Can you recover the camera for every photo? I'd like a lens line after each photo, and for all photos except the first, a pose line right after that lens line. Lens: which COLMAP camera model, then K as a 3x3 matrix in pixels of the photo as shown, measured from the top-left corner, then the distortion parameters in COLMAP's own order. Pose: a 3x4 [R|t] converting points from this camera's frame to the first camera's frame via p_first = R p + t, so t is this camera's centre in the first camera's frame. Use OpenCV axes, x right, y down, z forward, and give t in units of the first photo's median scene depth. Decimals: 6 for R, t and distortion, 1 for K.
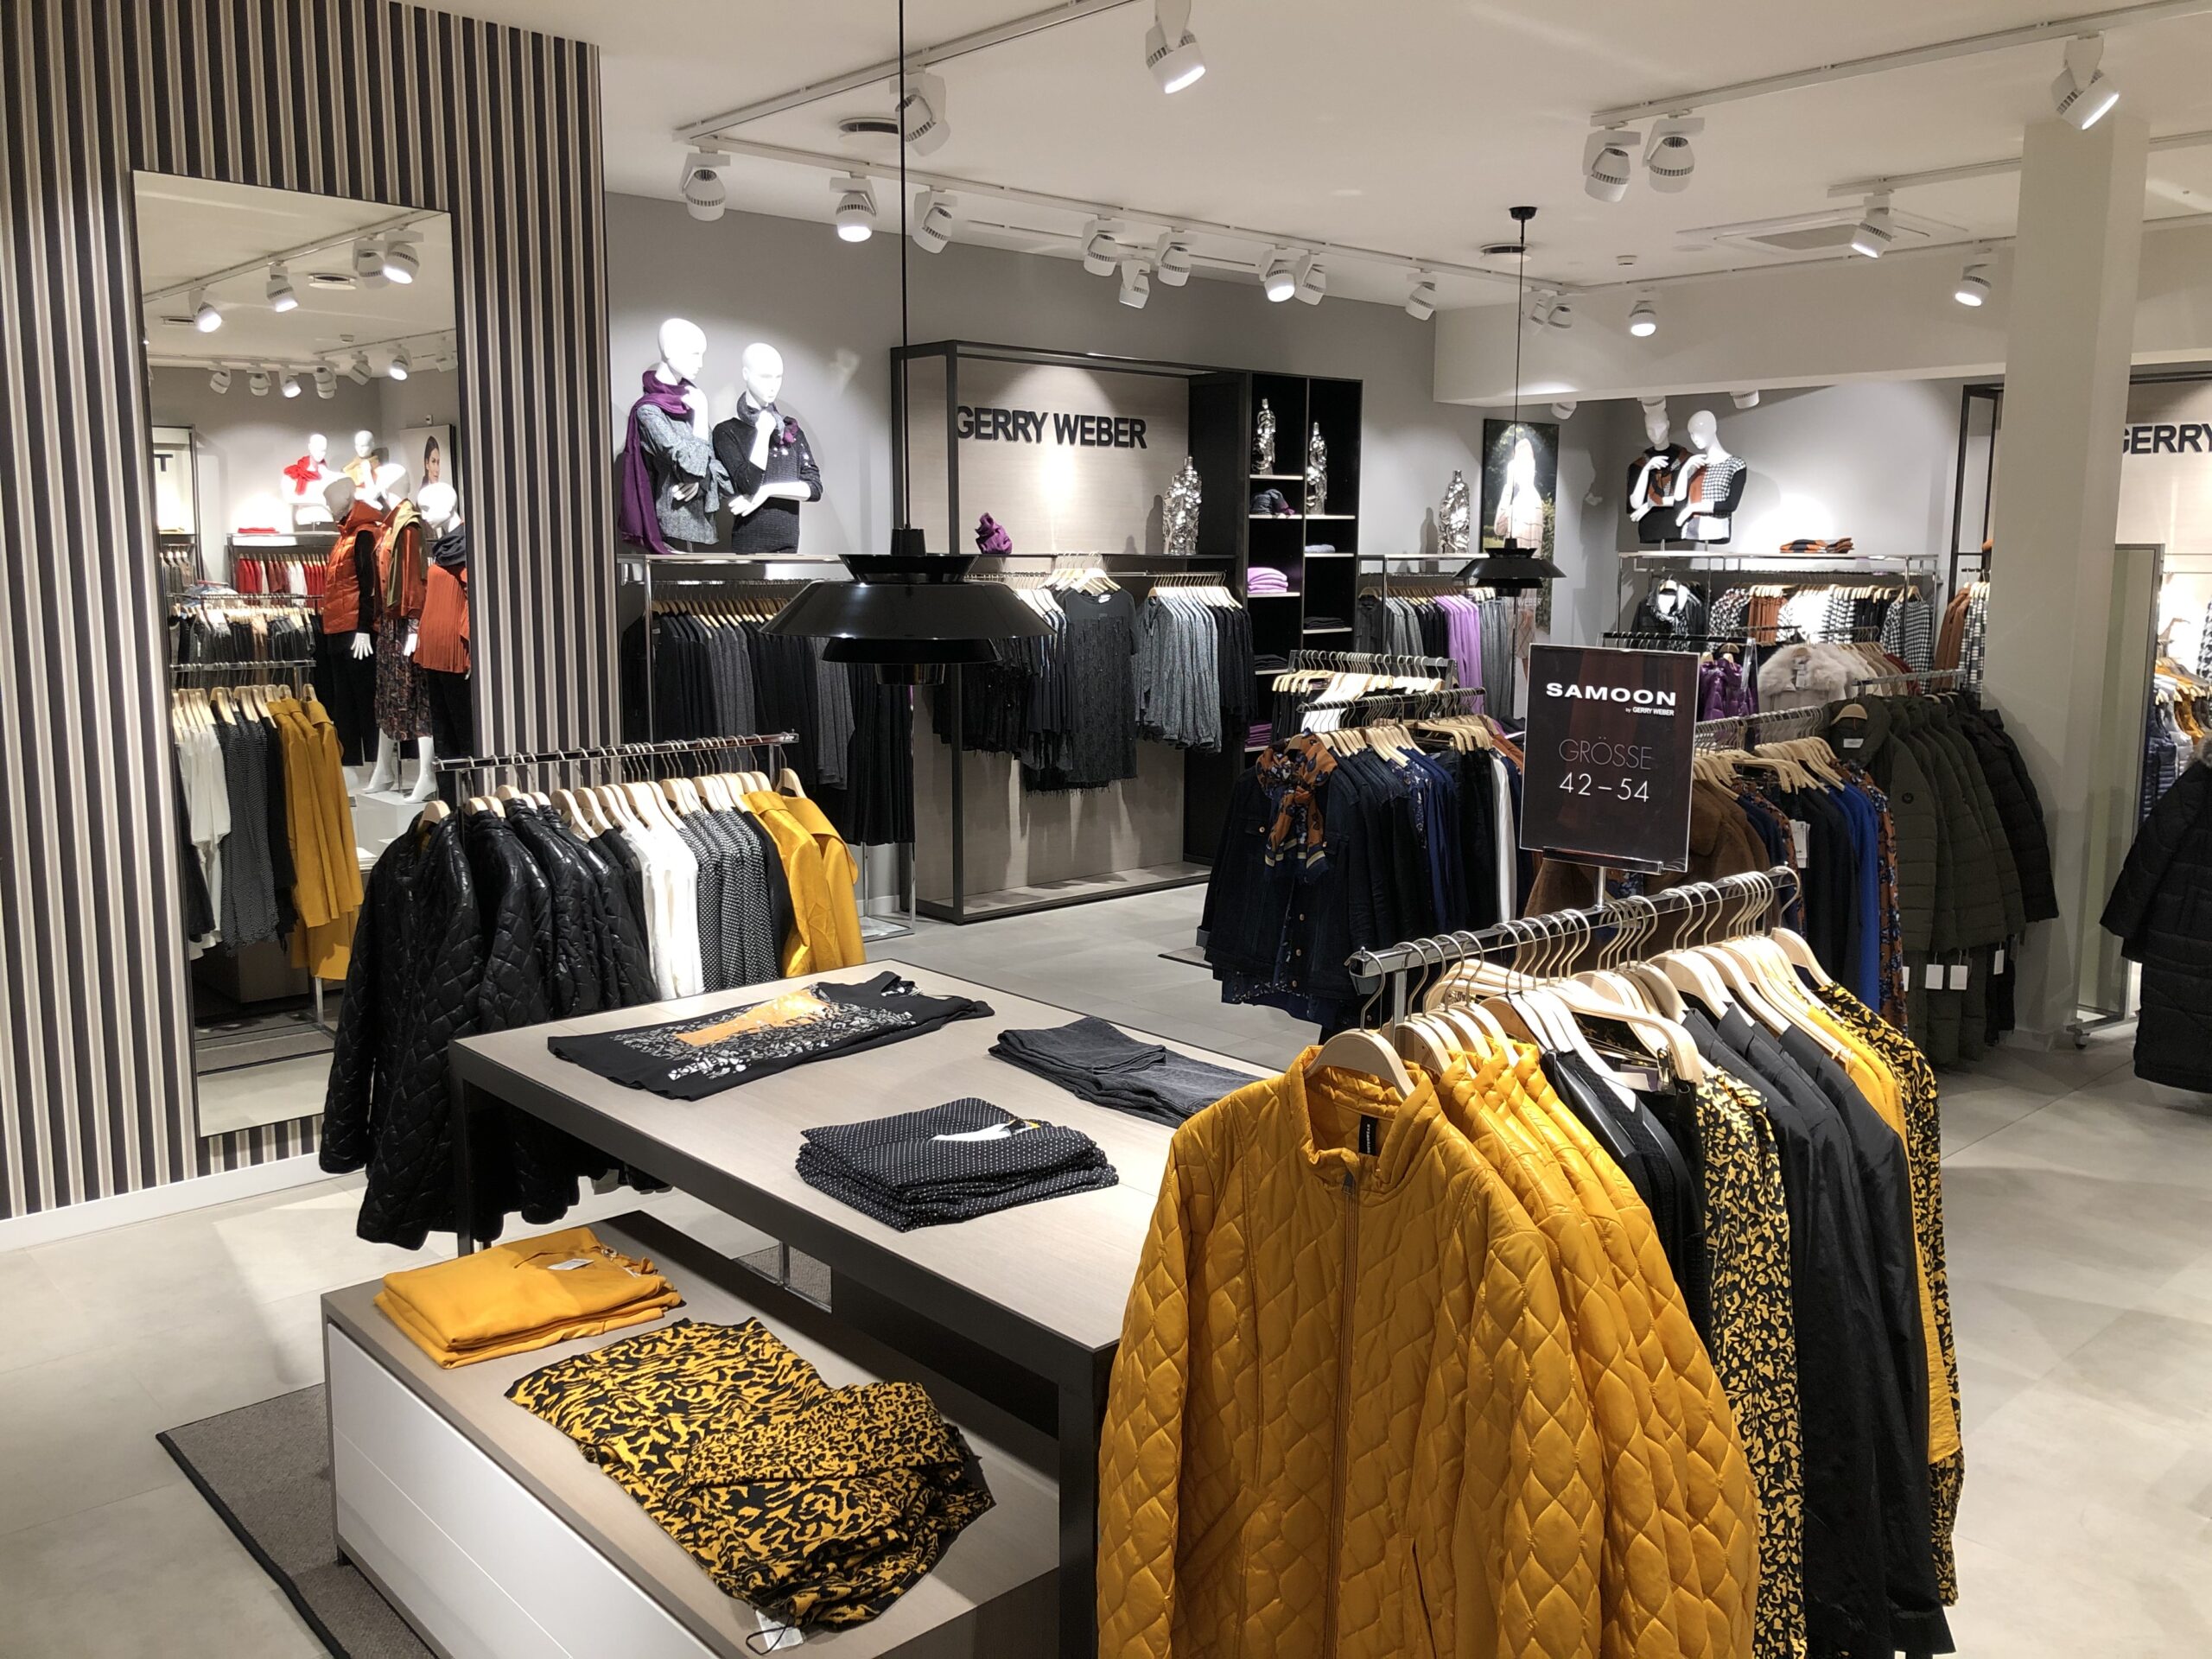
lens RADIAL K [[1828.6, 0, 1106.1], [0, 1828.6, 824.4], [0, 0, 1]] dist [0.005736, 0.008793]
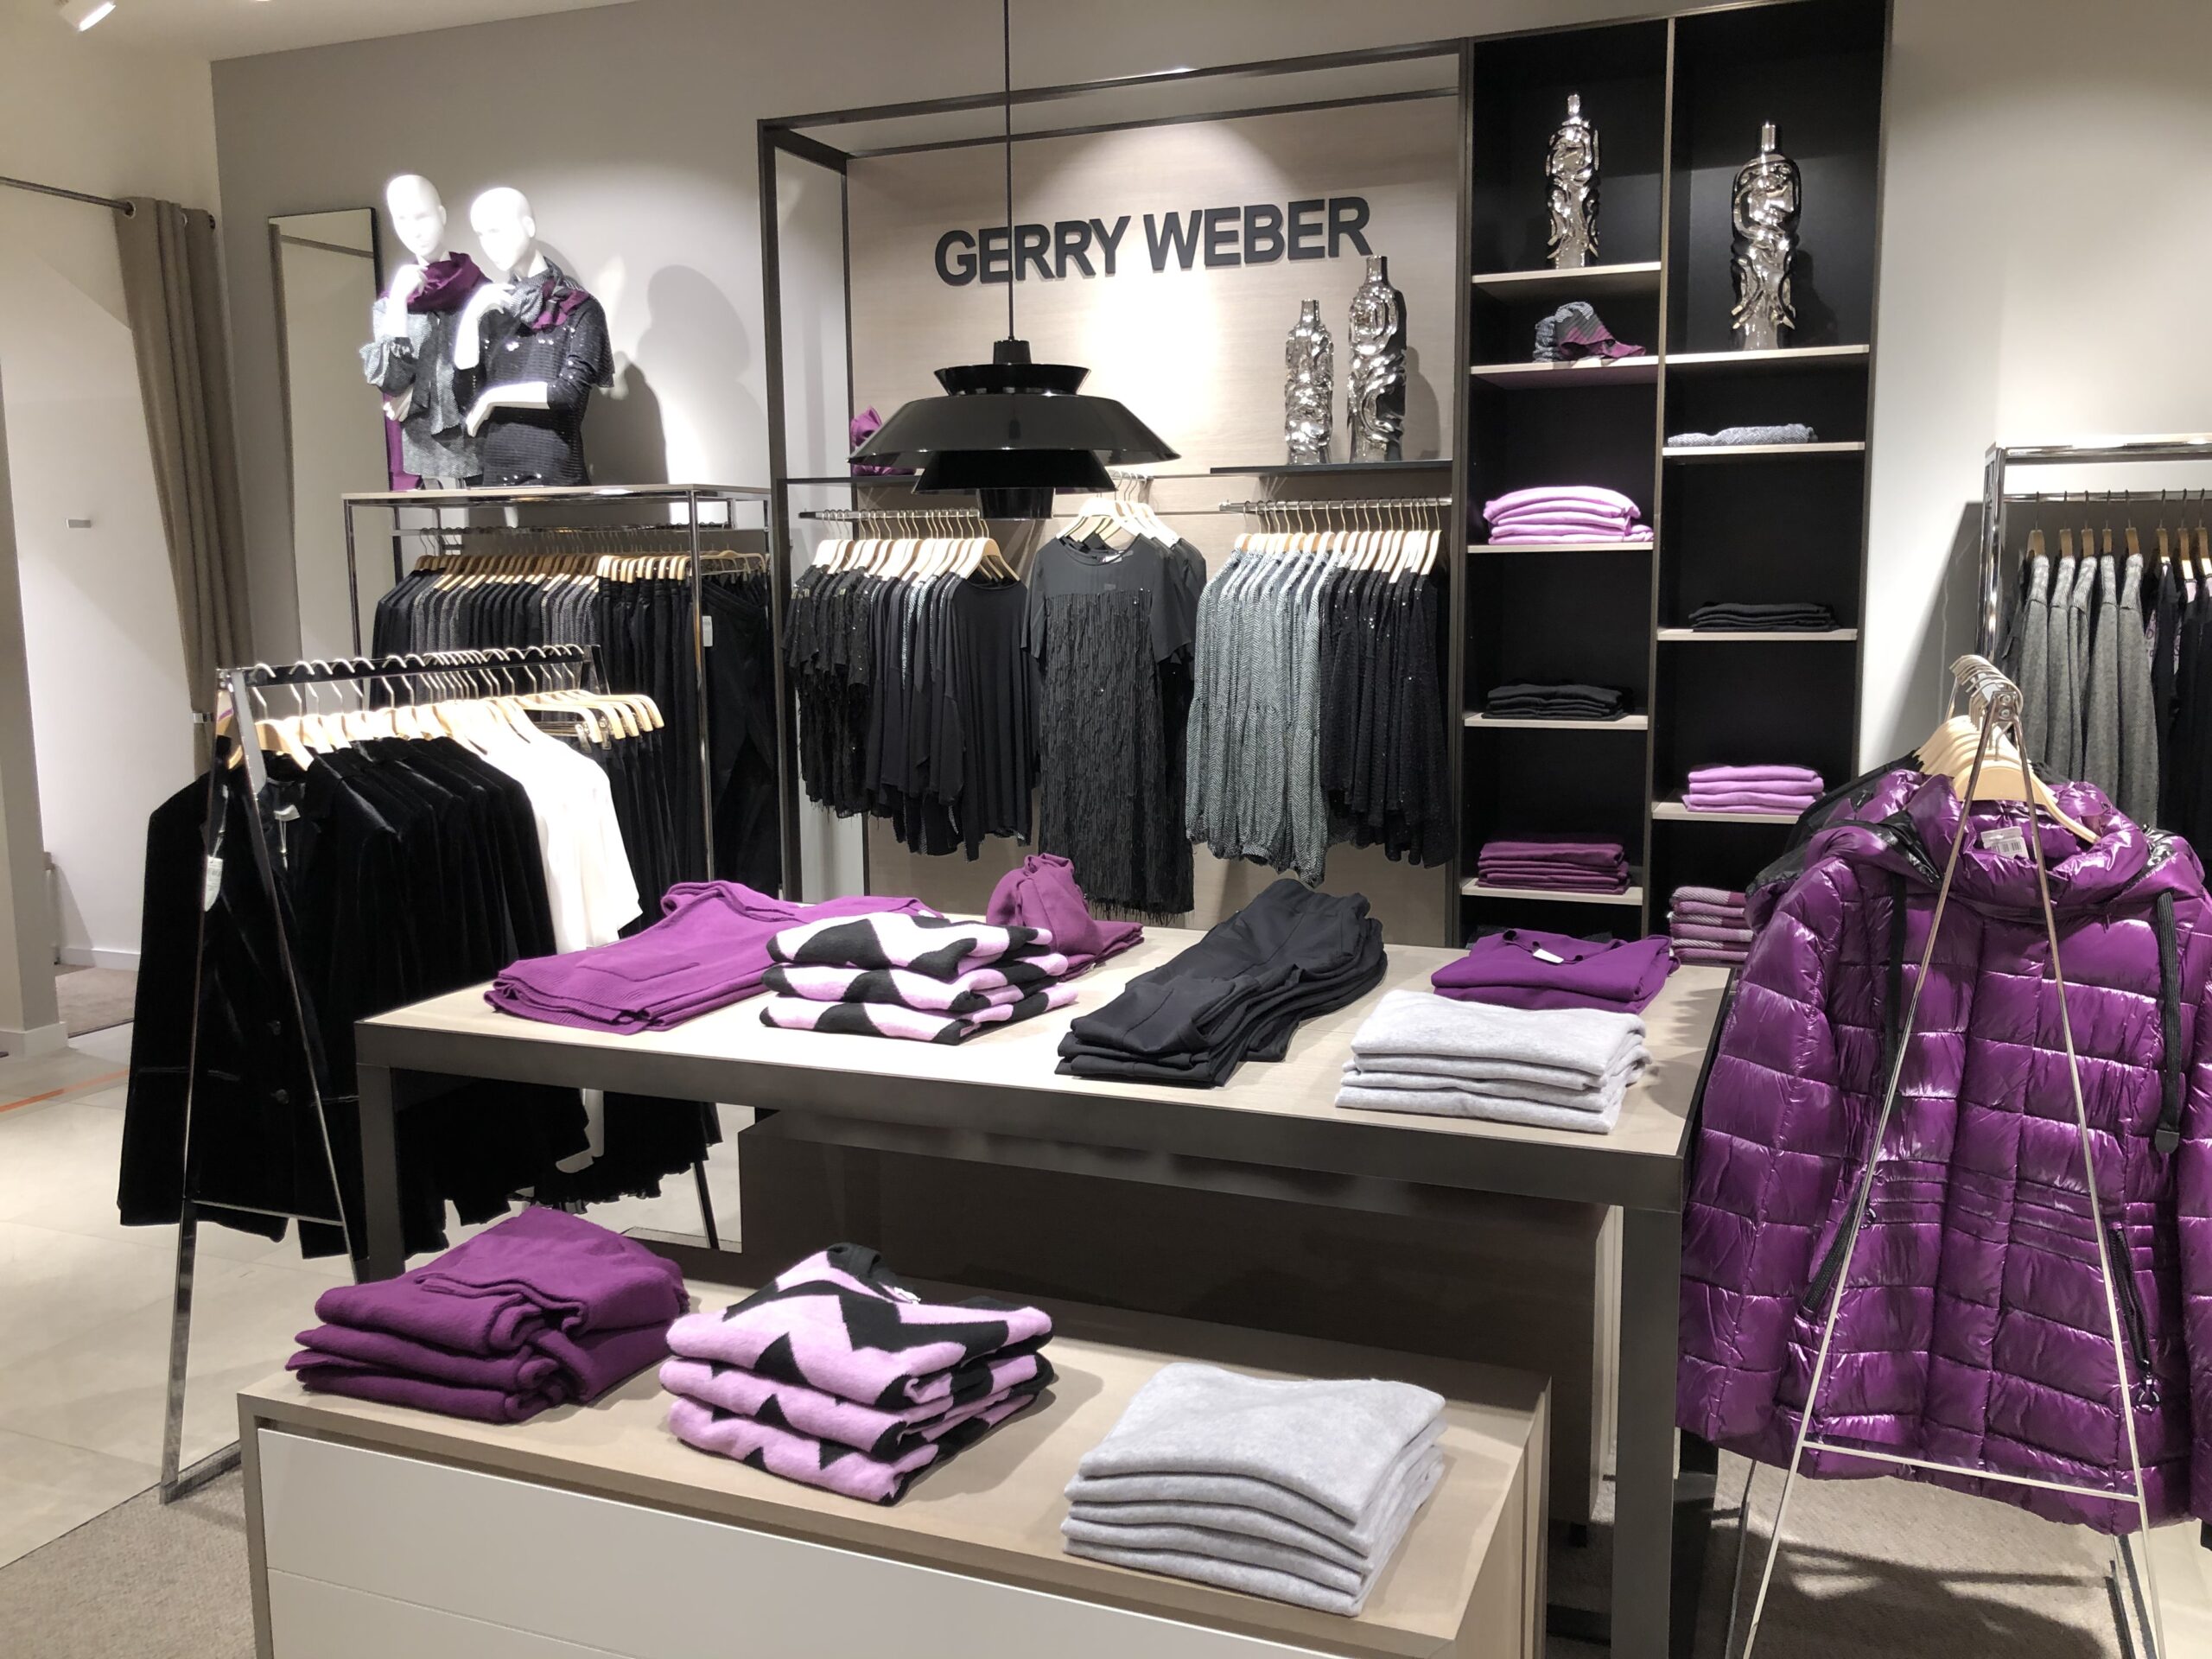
lens RADIAL K [[1828.6, 0, 1112.7], [0, 1828.6, 832.3], [0, 0, 1]] dist [0.005736, 0.008793]
pose [[0.401909, 0.123219, -0.907351, 0.471236], [-0.129189, 0.988623, 0.077032, -0.082717], [0.906520, 0.086260, 0.413256, 0.765415]]
